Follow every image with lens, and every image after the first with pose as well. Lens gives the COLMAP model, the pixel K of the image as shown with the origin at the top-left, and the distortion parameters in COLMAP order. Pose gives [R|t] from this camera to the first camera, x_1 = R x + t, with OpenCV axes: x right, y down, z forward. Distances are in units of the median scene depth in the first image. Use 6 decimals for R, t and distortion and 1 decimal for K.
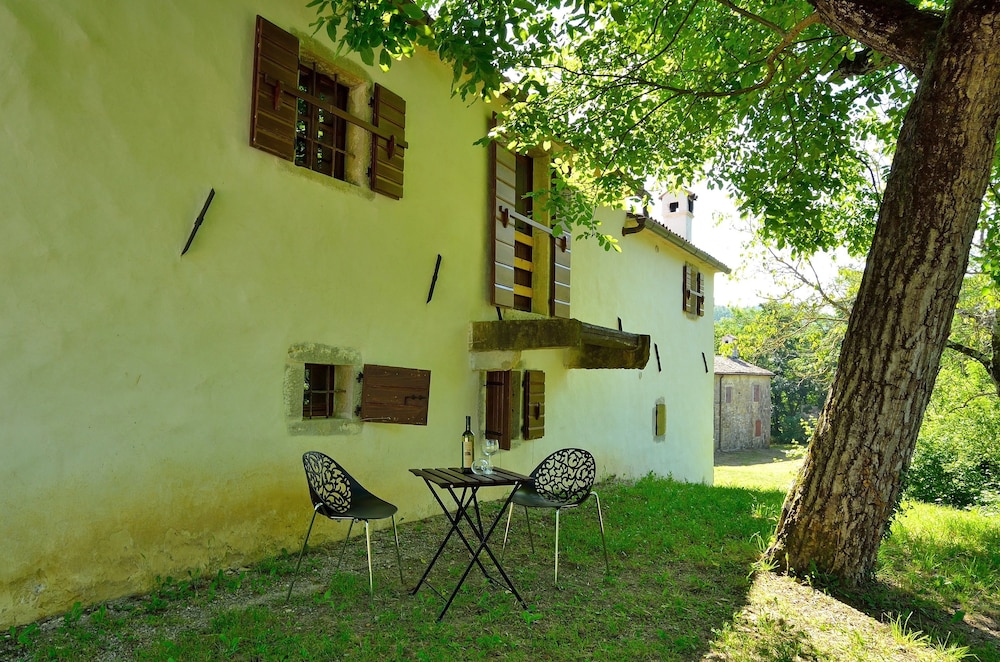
lens RADIAL K [[644.6, 0, 500.0], [0, 644.6, 331.0], [0, 0, 1]] dist [-0.004006, -0.001374]
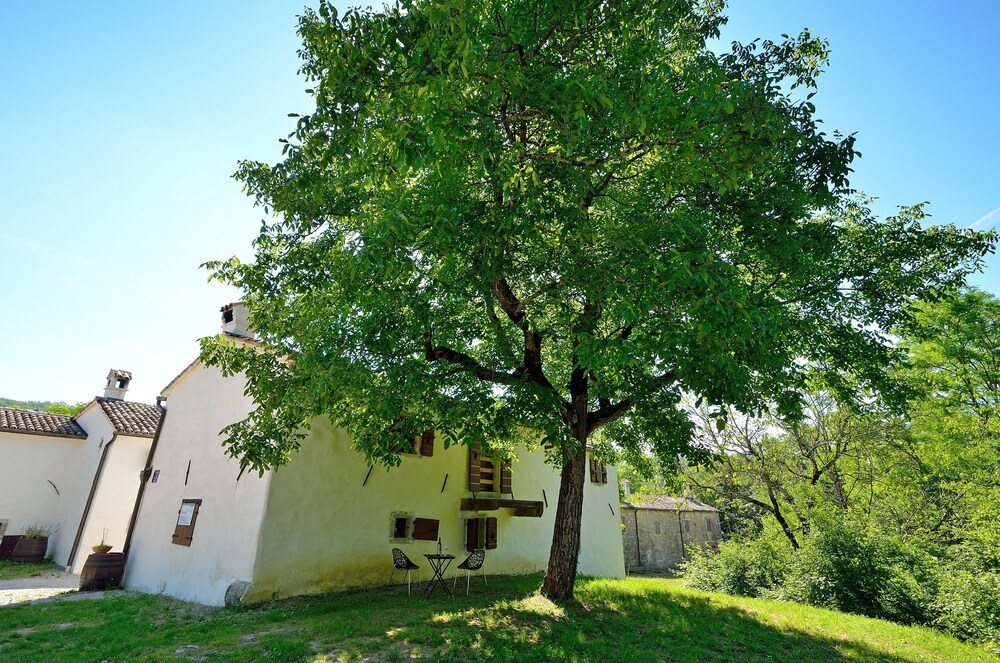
lens RADIAL K [[469.7, 0, 500.0], [0, 469.7, 331.5], [0, 0, 1]] dist [-0.001477, -0.000073]
pose [[0.994058, -0.030621, -0.104452, 0.410025], [-0.000153, 0.959221, -0.282658, -0.154772], [0.108848, 0.280995, 0.953517, -1.207529]]
